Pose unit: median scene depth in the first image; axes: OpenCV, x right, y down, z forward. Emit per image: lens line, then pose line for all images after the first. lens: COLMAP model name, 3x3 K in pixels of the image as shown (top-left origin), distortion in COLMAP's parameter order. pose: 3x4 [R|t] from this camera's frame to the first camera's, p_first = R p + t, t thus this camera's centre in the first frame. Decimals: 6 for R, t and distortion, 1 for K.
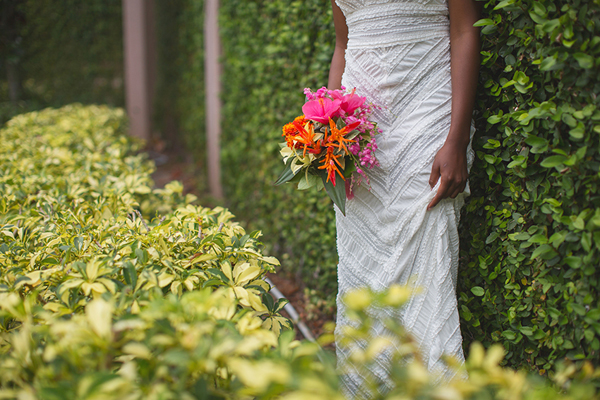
lens RADIAL K [[754.2, 0, 300.0], [0, 754.2, 200.0], [0, 0, 1]] dist [-0.008835, -0.068859]
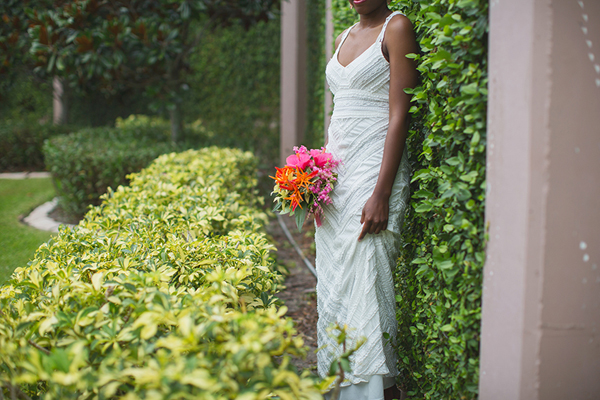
lens RADIAL K [[754.2, 0, 300.0], [0, 754.2, 200.0], [0, 0, 1]] dist [-0.008835, -0.068859]
pose [[0.972015, 0.049448, -0.229657, 0.225424], [-0.061513, 0.997061, -0.045669, 0.005944], [0.226724, 0.058518, 0.972200, -0.242324]]
